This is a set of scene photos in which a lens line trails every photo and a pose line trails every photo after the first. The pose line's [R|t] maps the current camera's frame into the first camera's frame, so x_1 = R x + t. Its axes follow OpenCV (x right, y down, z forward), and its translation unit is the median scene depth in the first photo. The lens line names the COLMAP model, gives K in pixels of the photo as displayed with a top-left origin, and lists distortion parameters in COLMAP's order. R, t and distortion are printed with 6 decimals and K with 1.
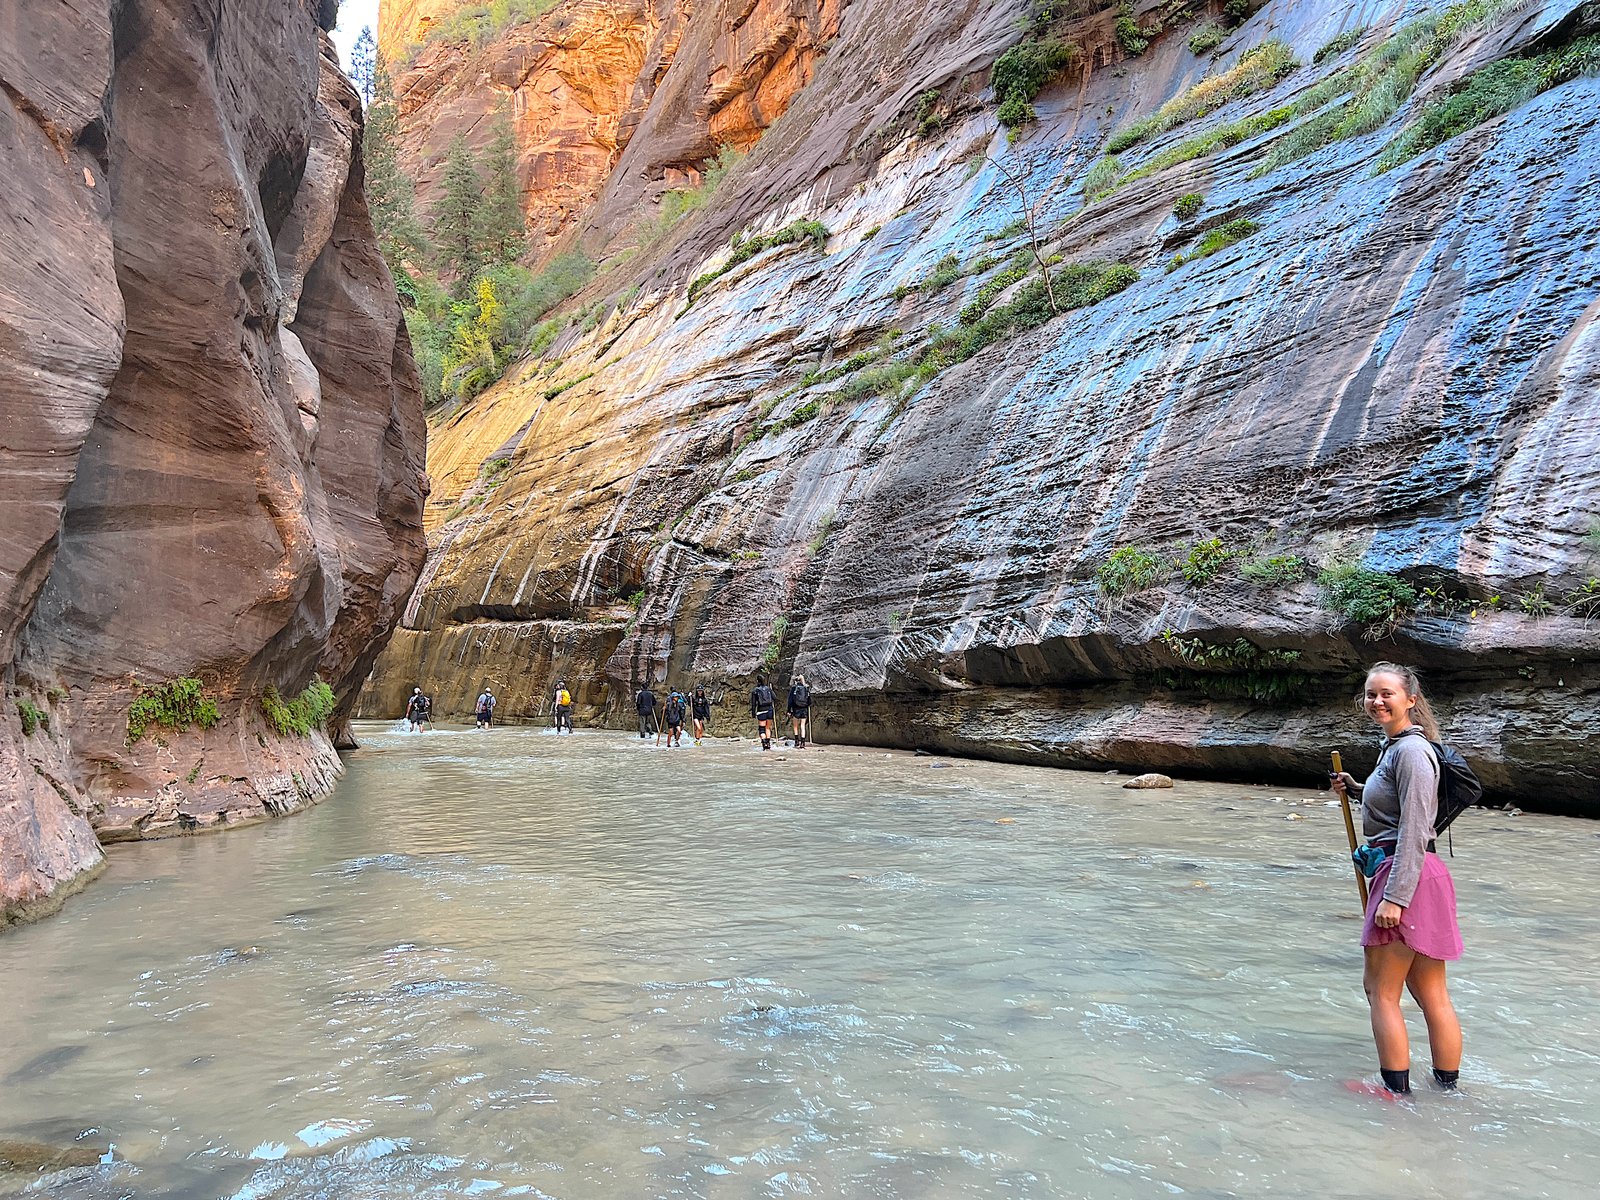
lens RADIAL K [[1206.3, 0, 800.0], [0, 1206.3, 600.0], [0, 0, 1]] dist [0.056000, -0.060778]
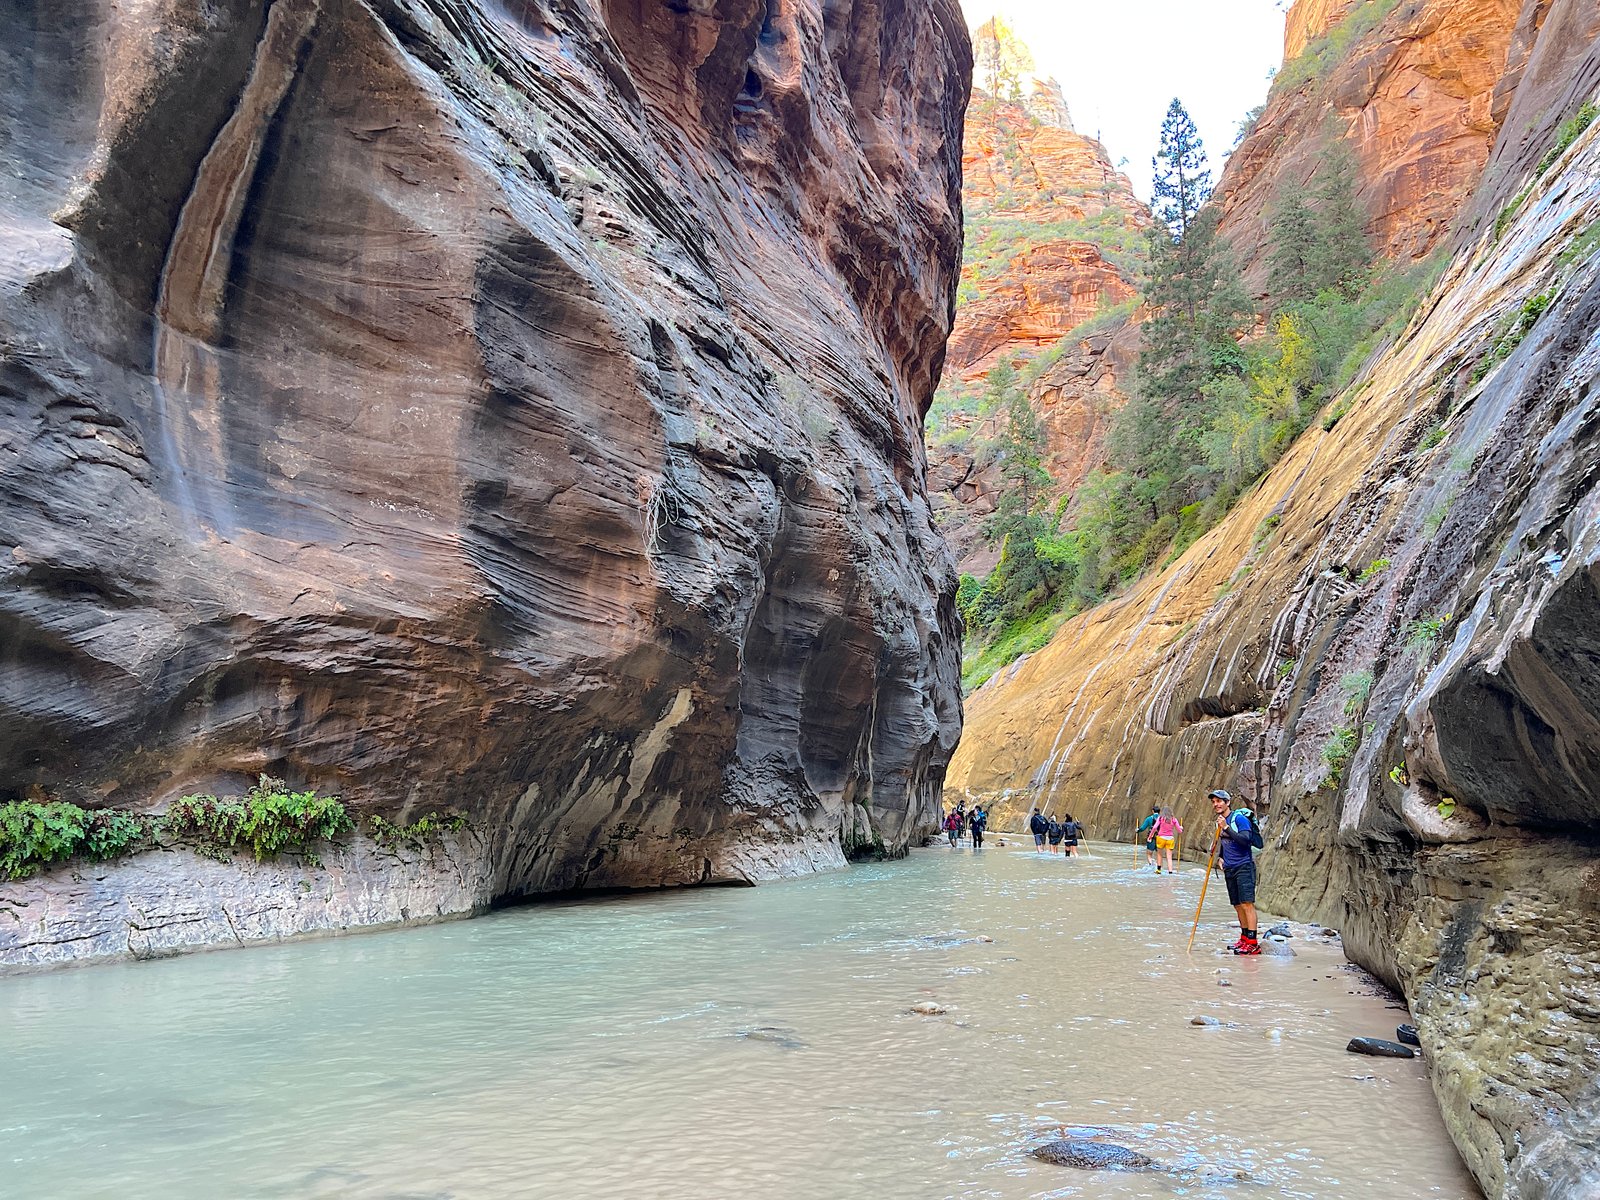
lens RADIAL K [[1206.3, 0, 800.0], [0, 1206.3, 600.0], [0, 0, 1]] dist [0.056000, -0.060778]
pose [[0.715845, -0.100976, -0.690919, 0.048655], [0.033183, 0.993290, -0.110786, 0.009674], [0.697470, 0.056378, 0.714393, 0.145130]]
